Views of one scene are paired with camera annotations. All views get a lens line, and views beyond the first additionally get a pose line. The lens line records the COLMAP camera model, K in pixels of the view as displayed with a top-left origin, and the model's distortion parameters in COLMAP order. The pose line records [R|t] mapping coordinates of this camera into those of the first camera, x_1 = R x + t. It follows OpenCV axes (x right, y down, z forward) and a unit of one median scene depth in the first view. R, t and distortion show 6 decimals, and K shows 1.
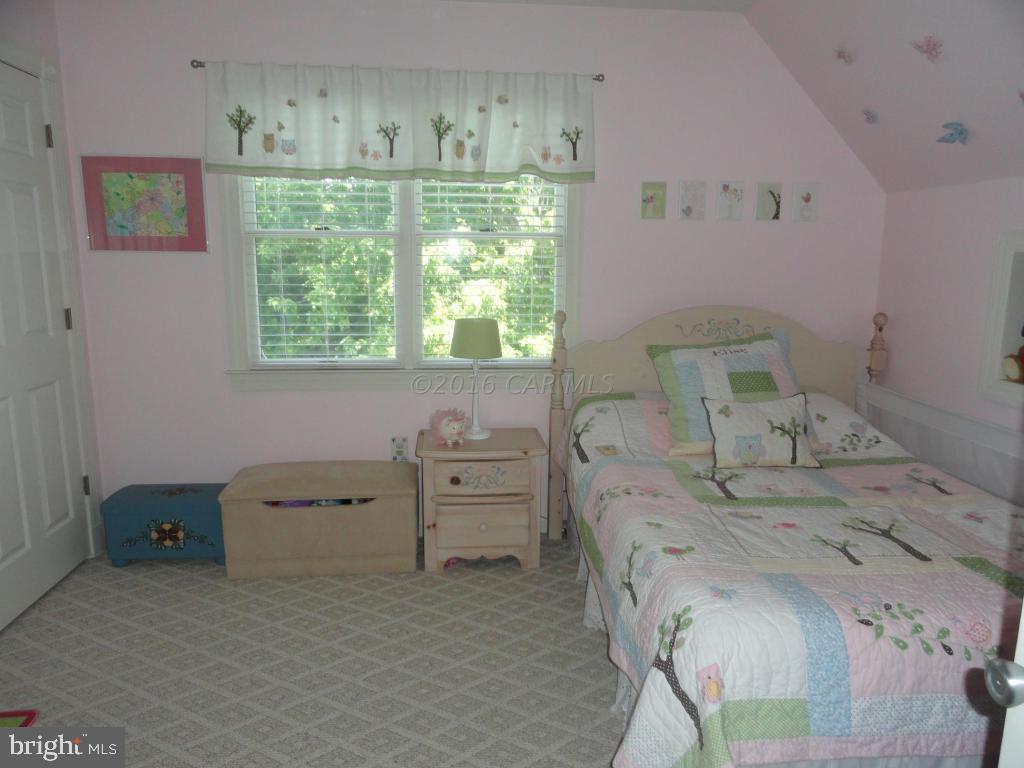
lens RADIAL K [[716.9, 0, 513.0], [0, 716.9, 384.0], [0, 0, 1]] dist [-0.002756, 0.007369]
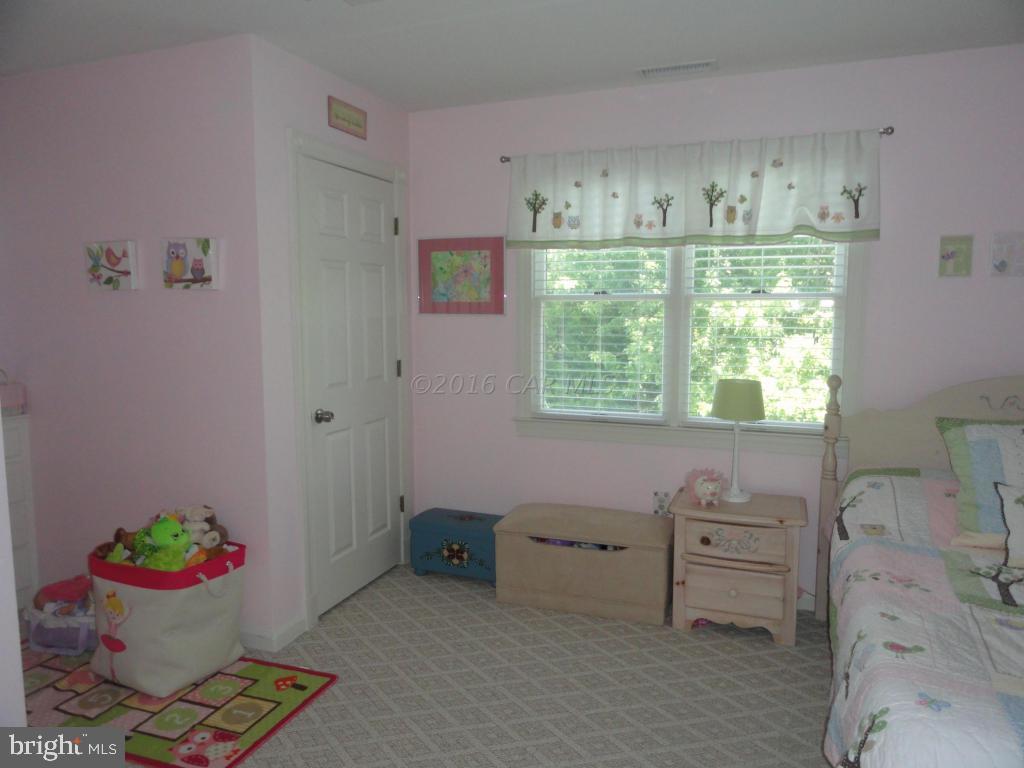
lens RADIAL K [[716.9, 0, 513.0], [0, 716.9, 384.0], [0, 0, 1]] dist [-0.002756, 0.007369]
pose [[0.897265, 0.039906, -0.439686, 0.107581], [-0.070931, 0.995999, -0.054352, -0.009670], [0.435758, 0.079956, 0.896506, -0.032364]]
